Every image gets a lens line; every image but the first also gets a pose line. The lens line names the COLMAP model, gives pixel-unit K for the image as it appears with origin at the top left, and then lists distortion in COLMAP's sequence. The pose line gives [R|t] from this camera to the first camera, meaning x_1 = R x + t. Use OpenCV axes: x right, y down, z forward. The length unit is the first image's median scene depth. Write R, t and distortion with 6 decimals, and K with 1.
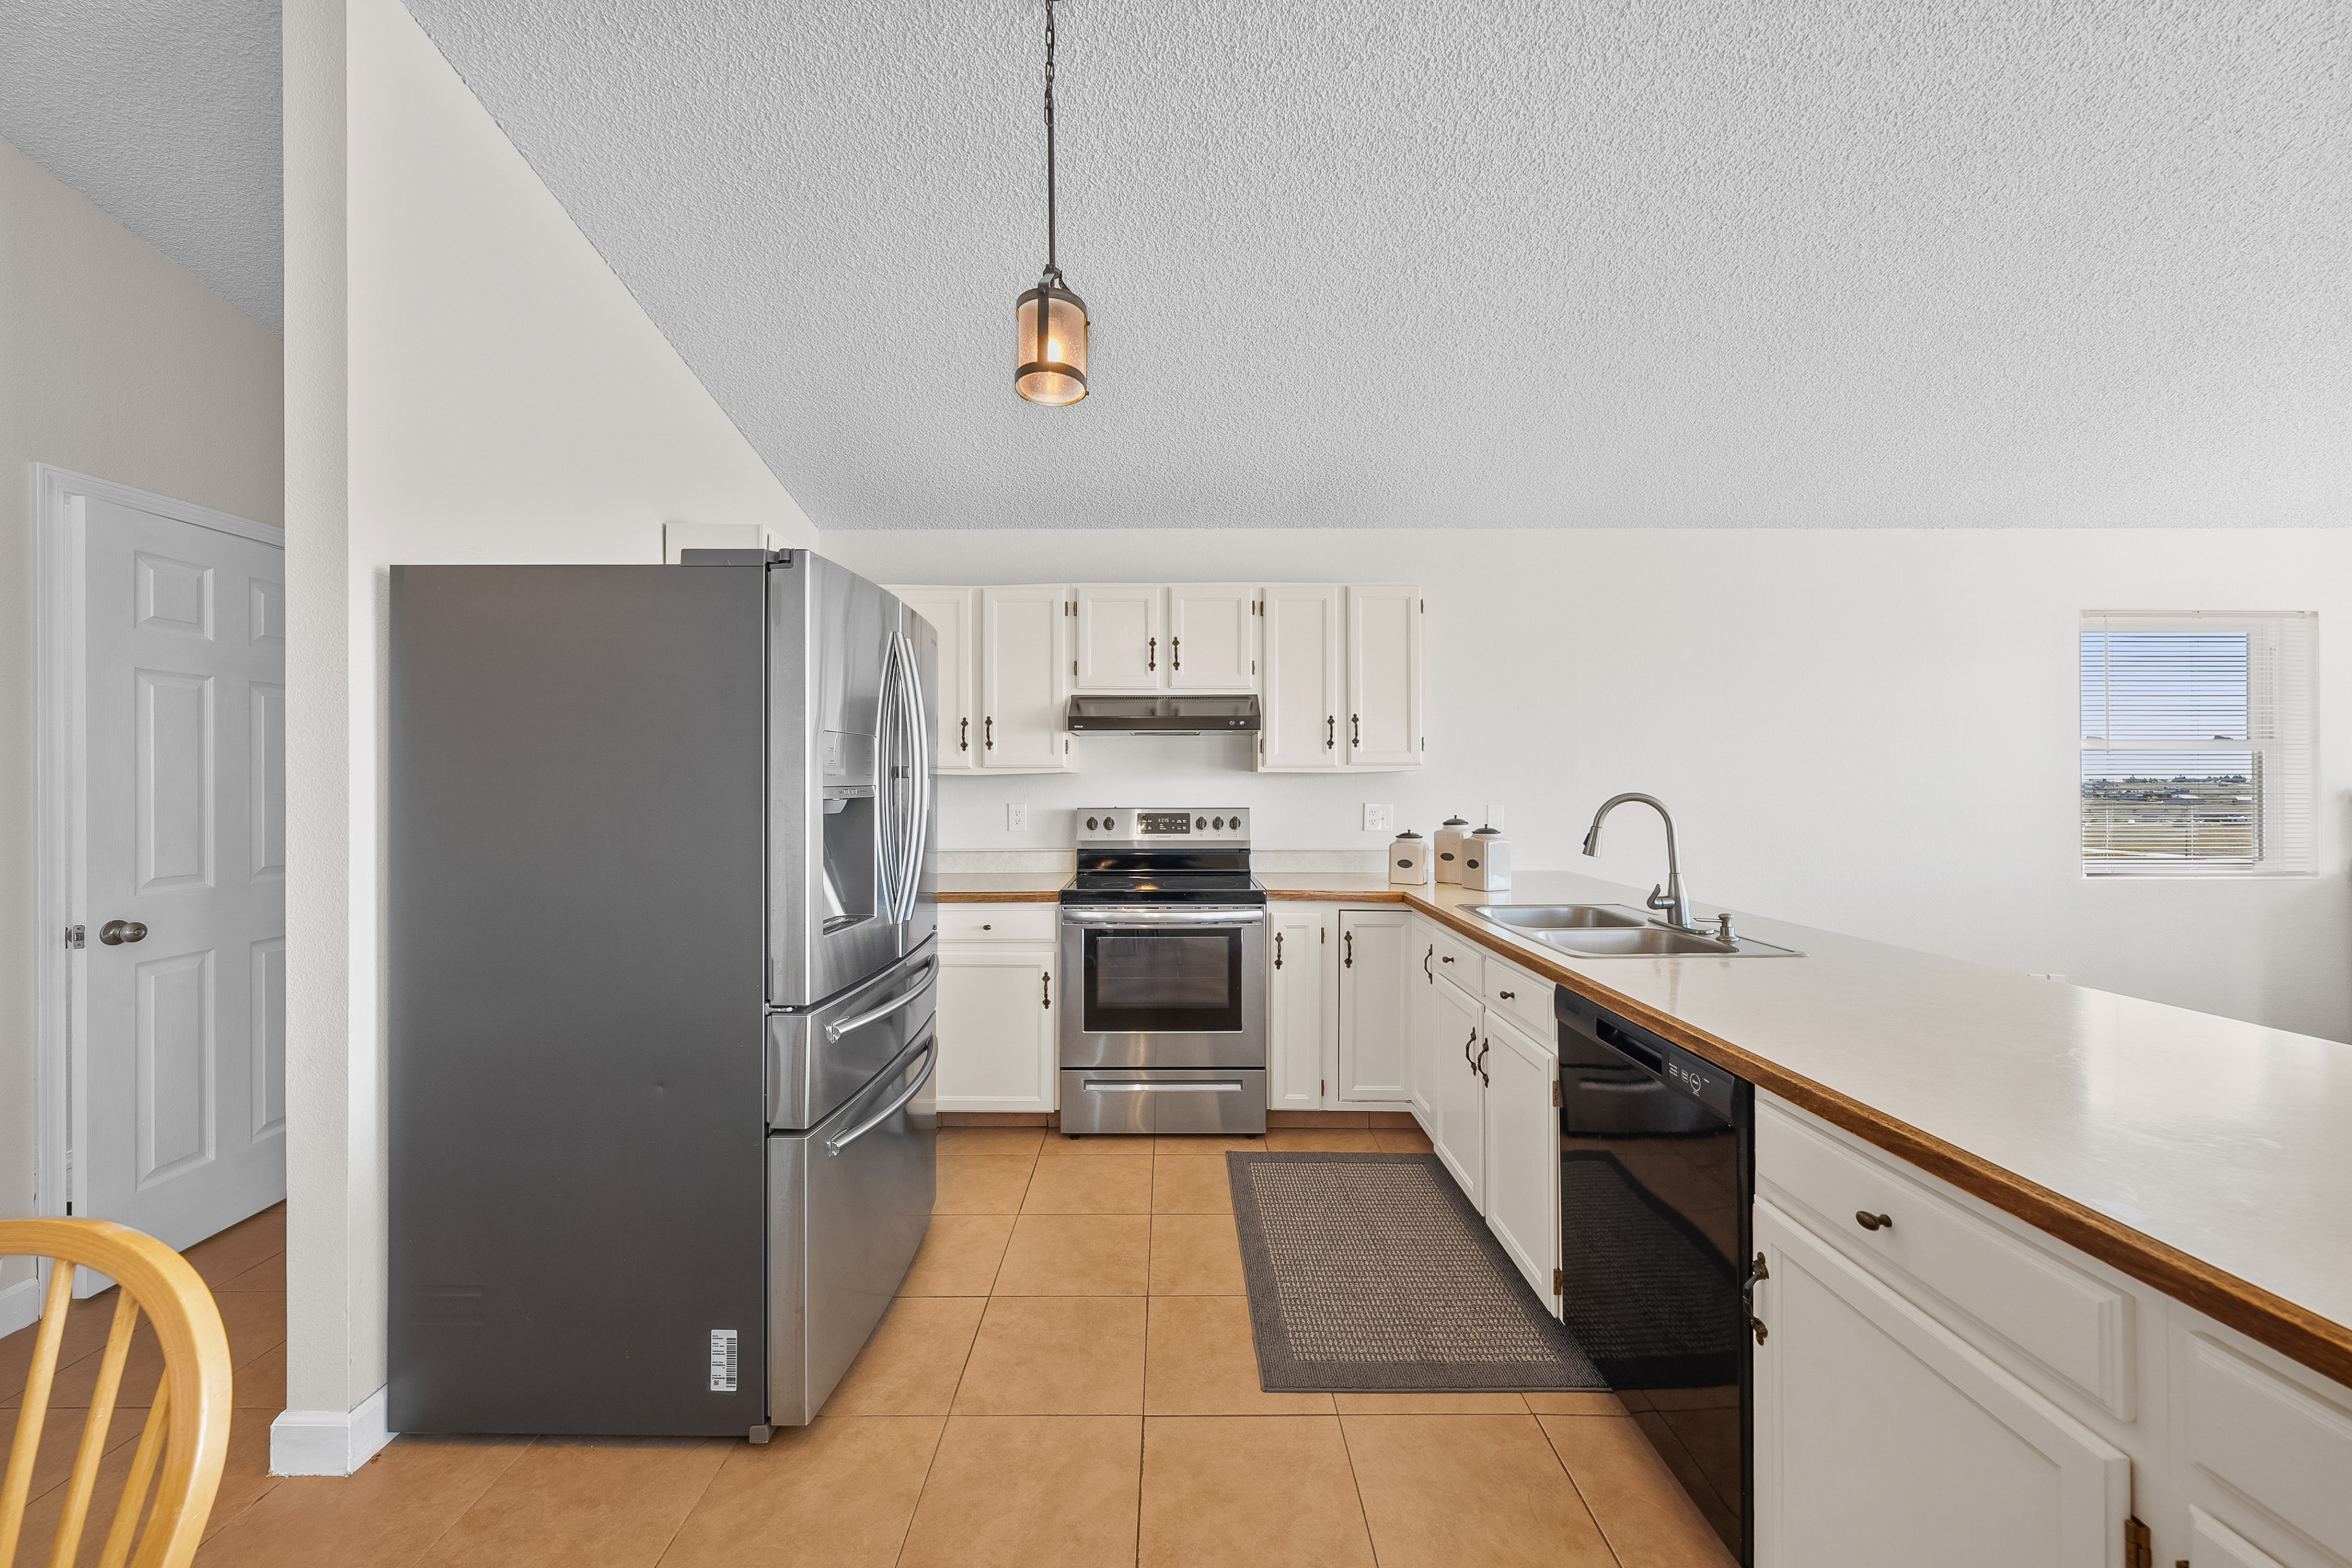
lens RADIAL K [[845.6, 0, 1176.0], [0, 845.6, 784.0], [0, 0, 1]] dist [-0.000582, -0.000057]
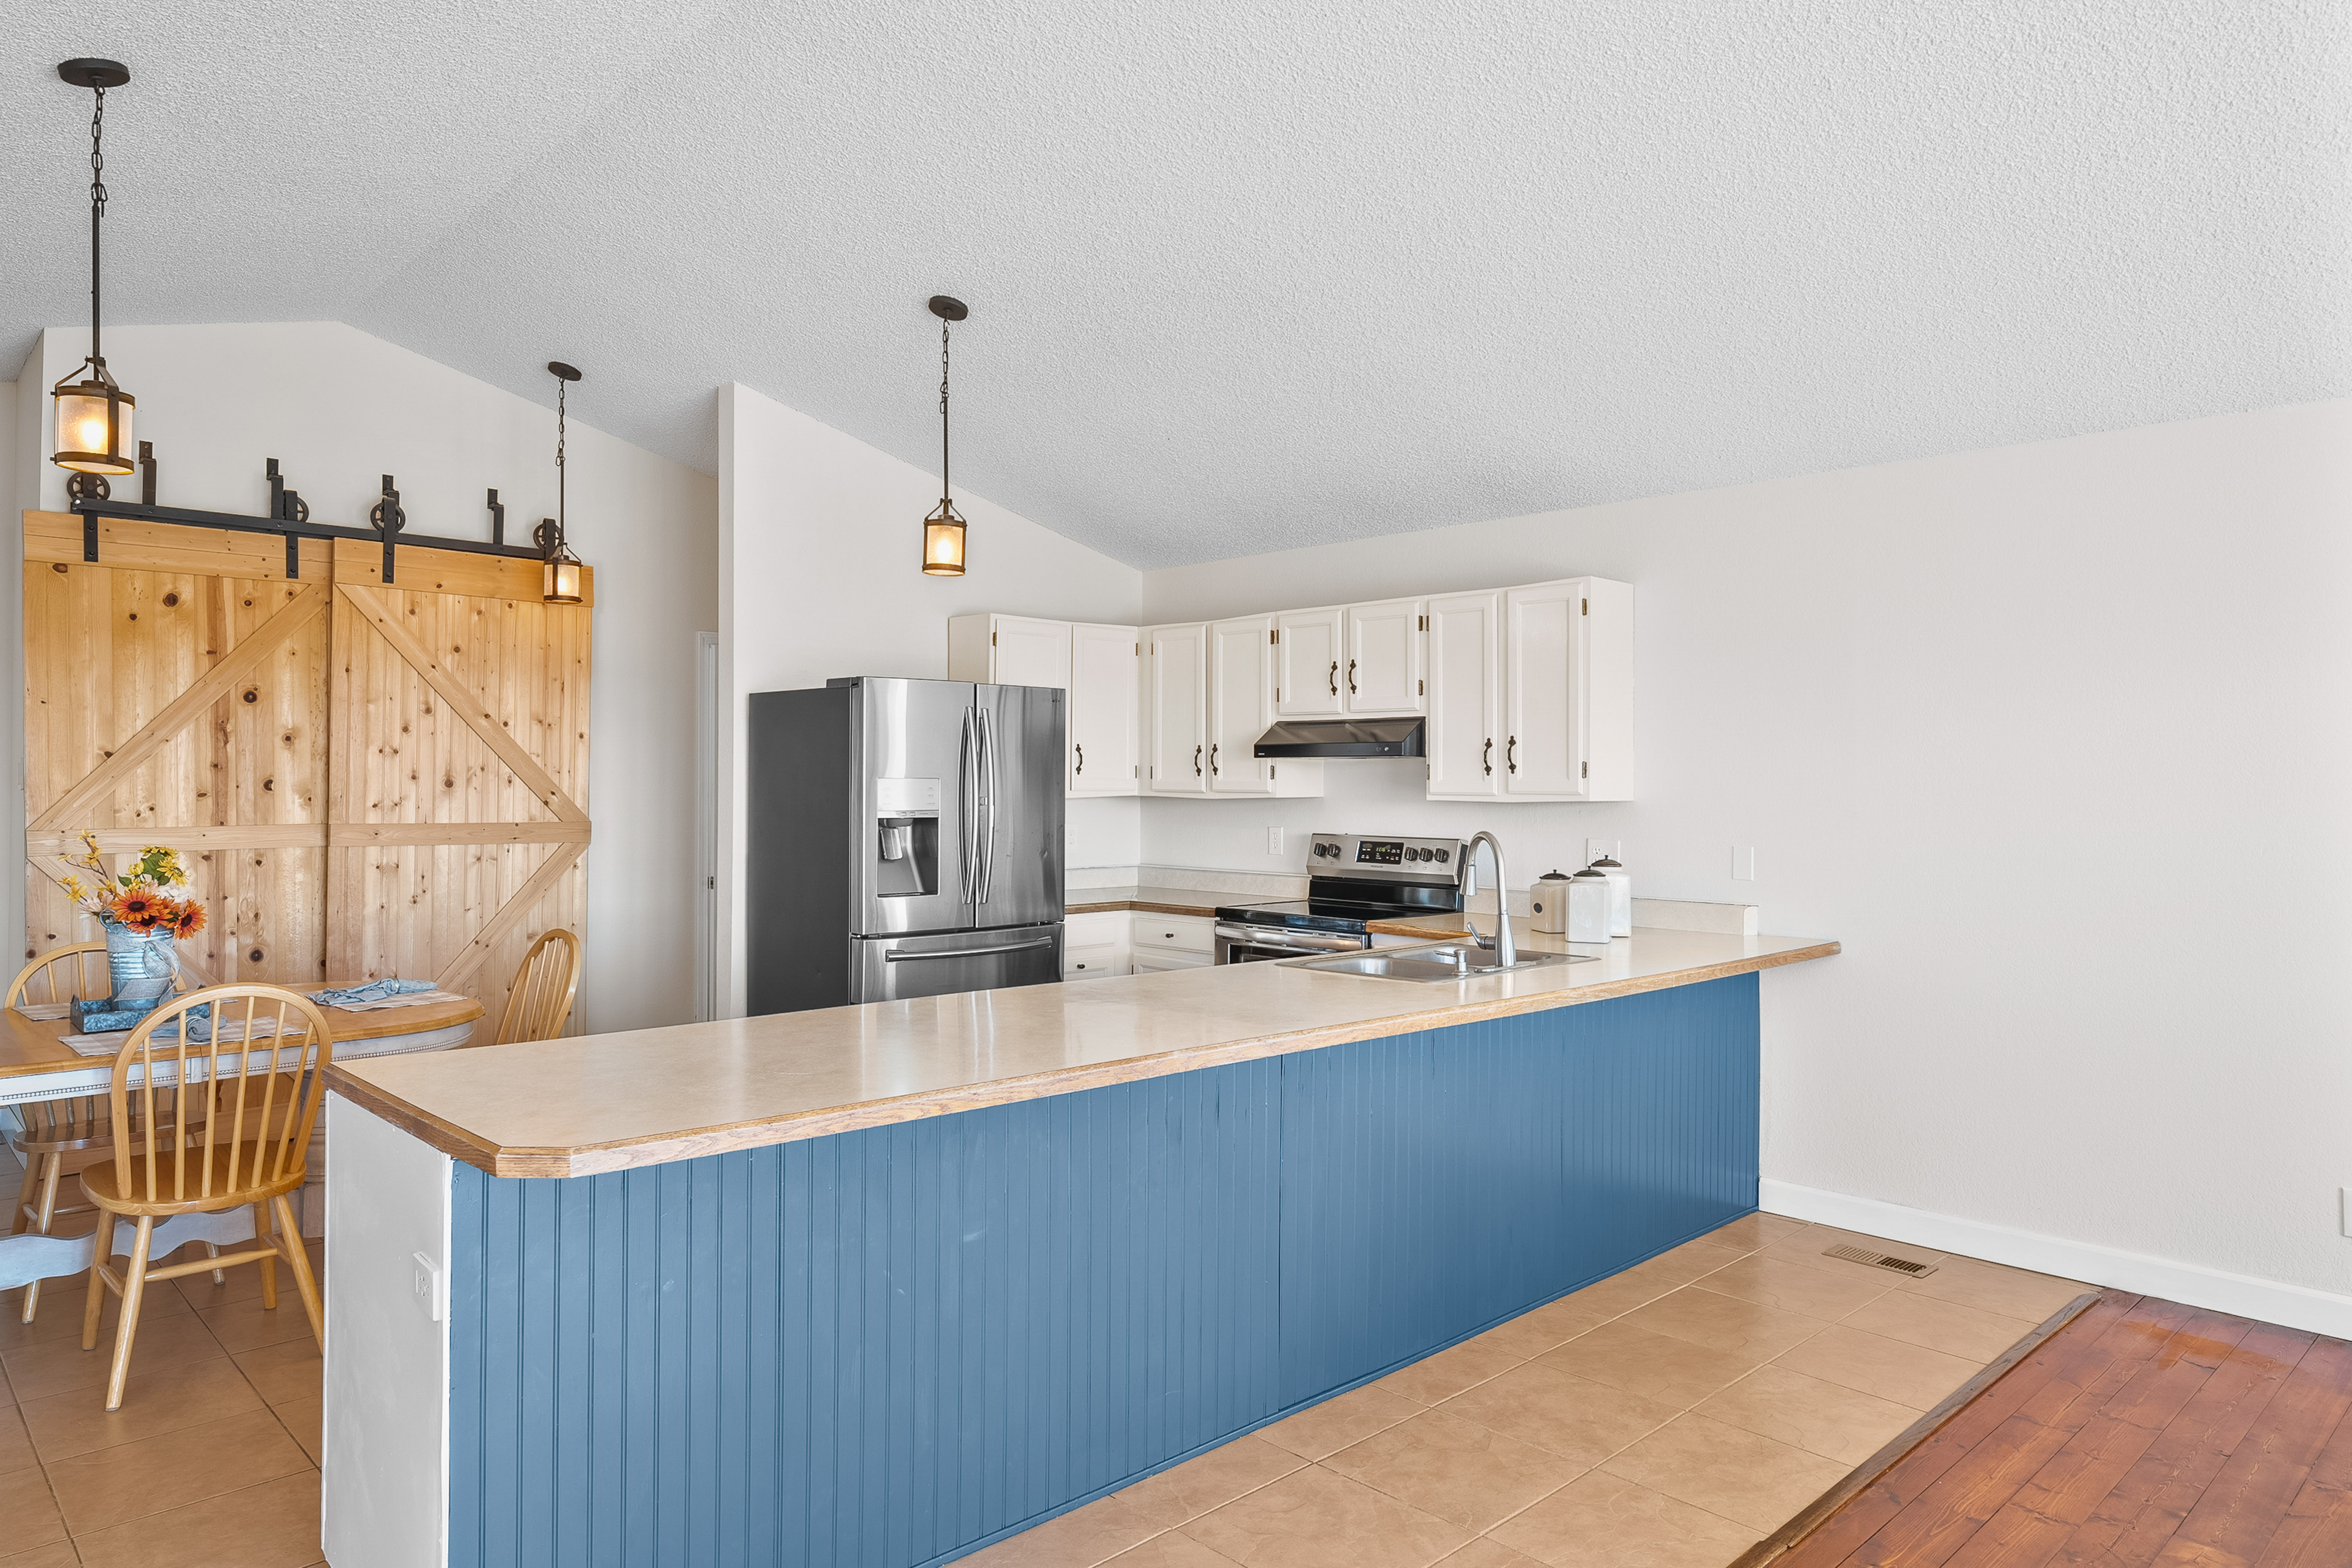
lens RADIAL K [[1472.2, 0, 1176.0], [0, 1472.2, 784.0], [0, 0, 1]] dist [0.000592, -0.000042]
pose [[0.682947, 0.005118, -0.730450, 1.092868], [-0.010465, 0.999941, -0.002778, -0.024345], [0.730393, 0.009542, 0.682961, -0.299308]]
